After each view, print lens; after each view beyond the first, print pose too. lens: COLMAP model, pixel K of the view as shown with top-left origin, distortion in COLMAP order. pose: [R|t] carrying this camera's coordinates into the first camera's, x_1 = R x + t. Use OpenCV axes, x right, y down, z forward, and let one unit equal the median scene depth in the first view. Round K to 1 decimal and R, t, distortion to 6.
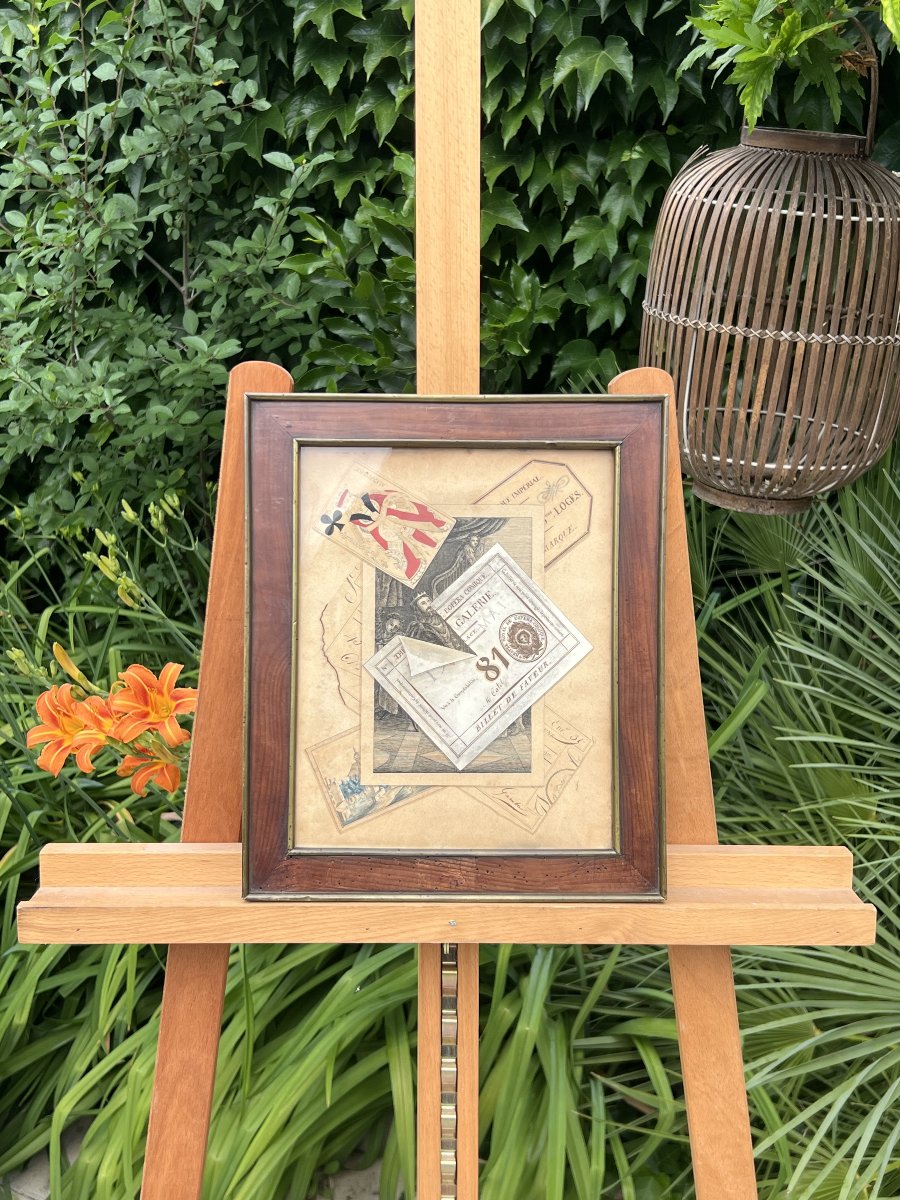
lens RADIAL K [[1402.7, 0, 455.3], [0, 1402.7, 599.7], [0, 0, 1]] dist [0.047676, 0.000000]
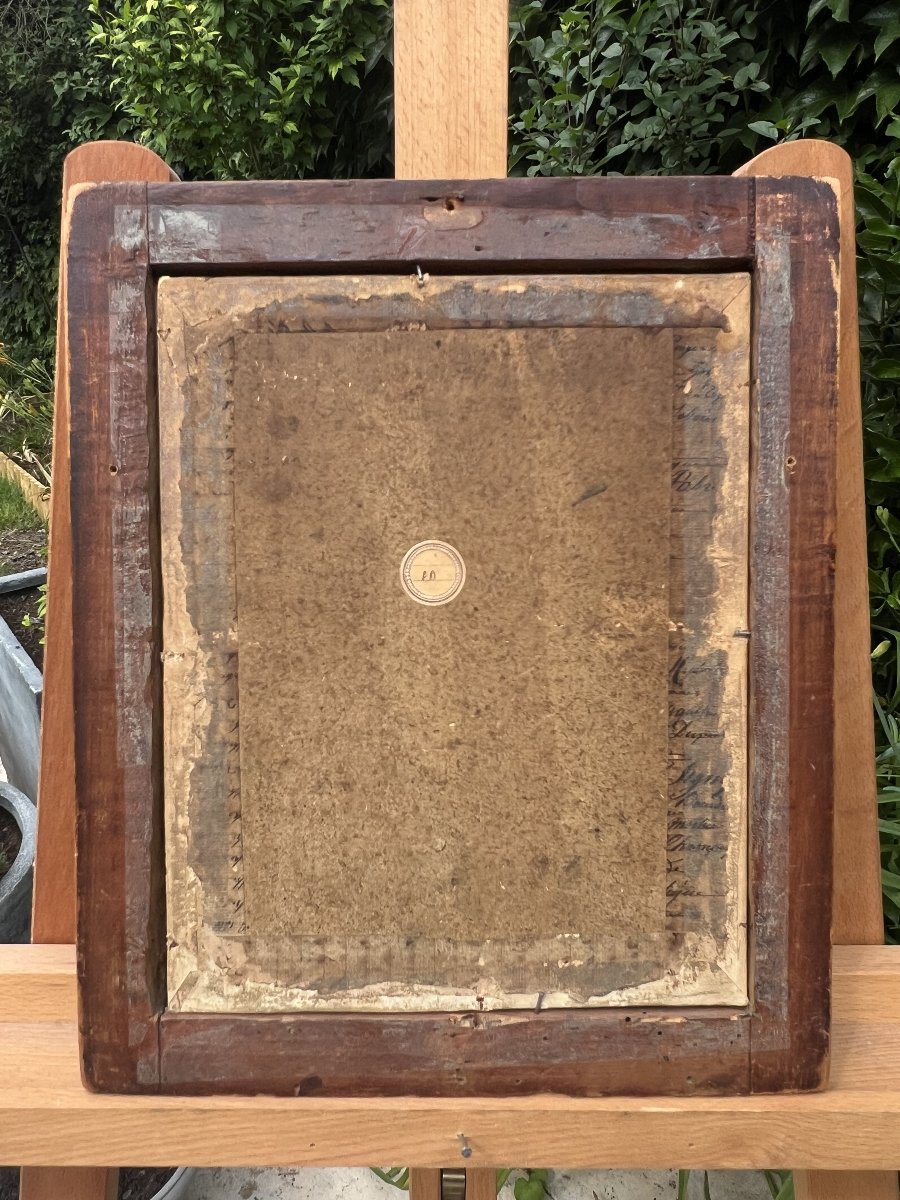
lens RADIAL K [[919.7, 0, 396.5], [0, 919.7, 558.2], [0, 0, 1]] dist [0.049635, -0.061881]
pose [[0.866403, 0.175271, -0.467576, 0.023412], [-0.158712, 0.984477, 0.074941, -0.014338], [0.473452, 0.009281, 0.880771, 0.397097]]
